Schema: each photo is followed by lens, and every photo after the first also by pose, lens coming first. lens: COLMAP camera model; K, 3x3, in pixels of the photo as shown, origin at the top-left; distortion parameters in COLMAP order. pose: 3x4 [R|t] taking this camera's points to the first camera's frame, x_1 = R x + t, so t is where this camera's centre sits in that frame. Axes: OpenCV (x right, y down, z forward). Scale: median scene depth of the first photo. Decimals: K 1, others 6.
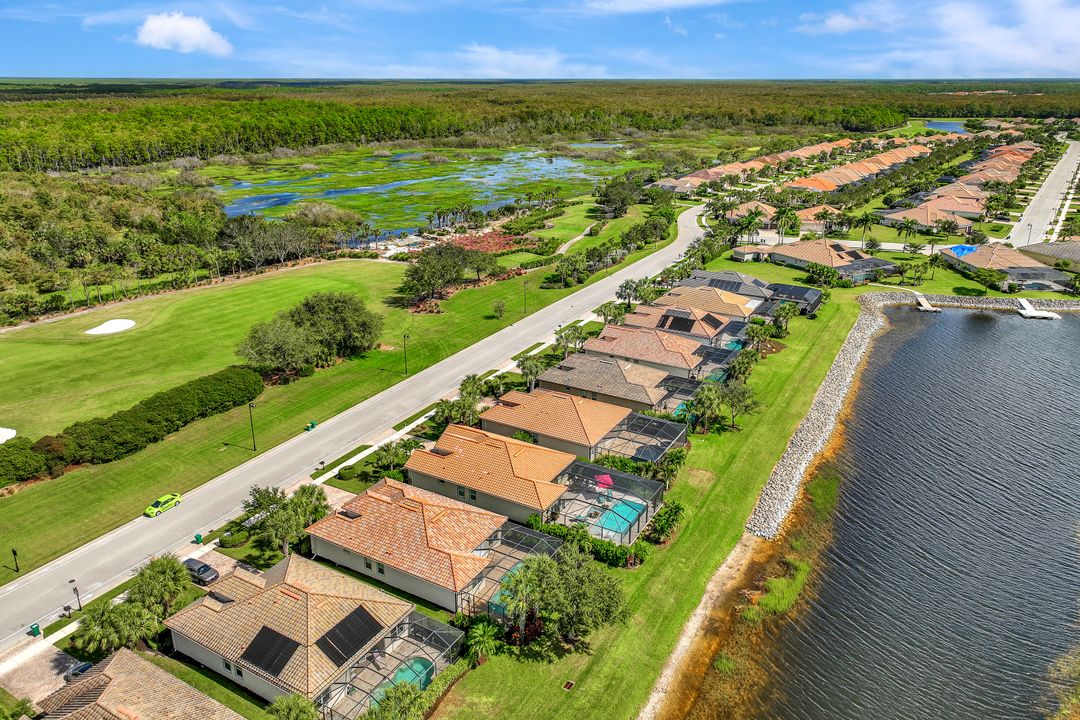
lens RADIAL K [[752.1, 0, 540.0], [0, 752.1, 360.0], [0, 0, 1]] dist [0.003512, 0.001172]
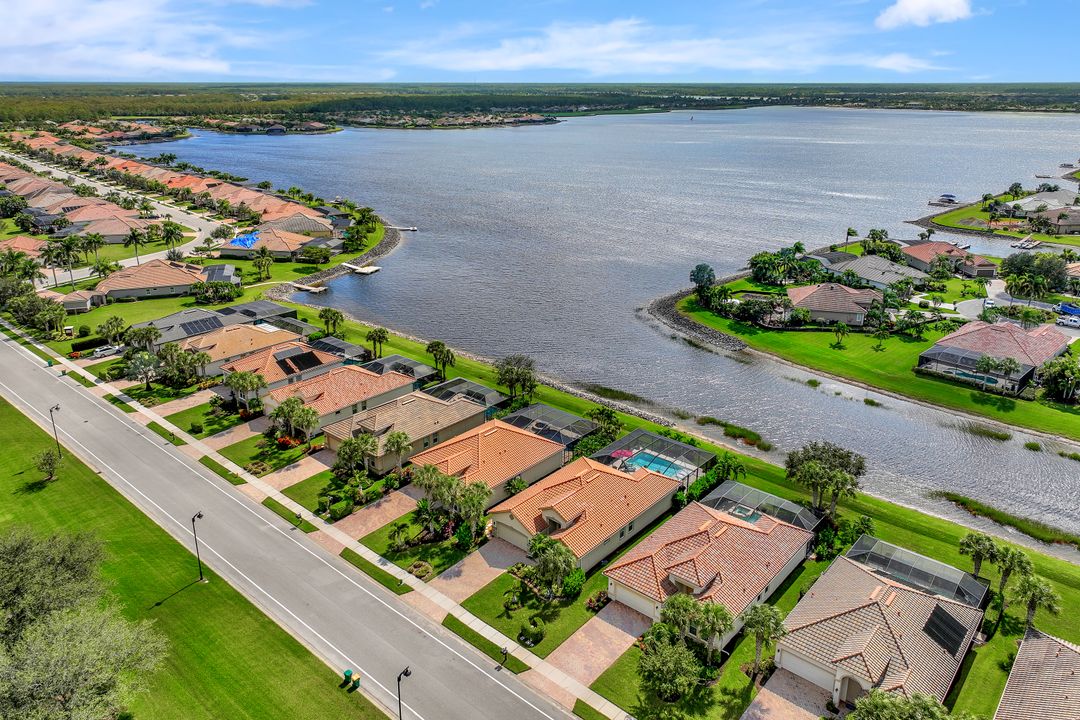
lens RADIAL K [[743.8, 0, 540.0], [0, 743.8, 360.0], [0, 0, 1]] dist [0.010005, 0.003189]
pose [[0.190055, -0.349016, 0.917642, -0.717714], [0.351368, 0.896948, 0.268373, -0.238335], [-0.916744, 0.271425, 0.293103, 0.625329]]
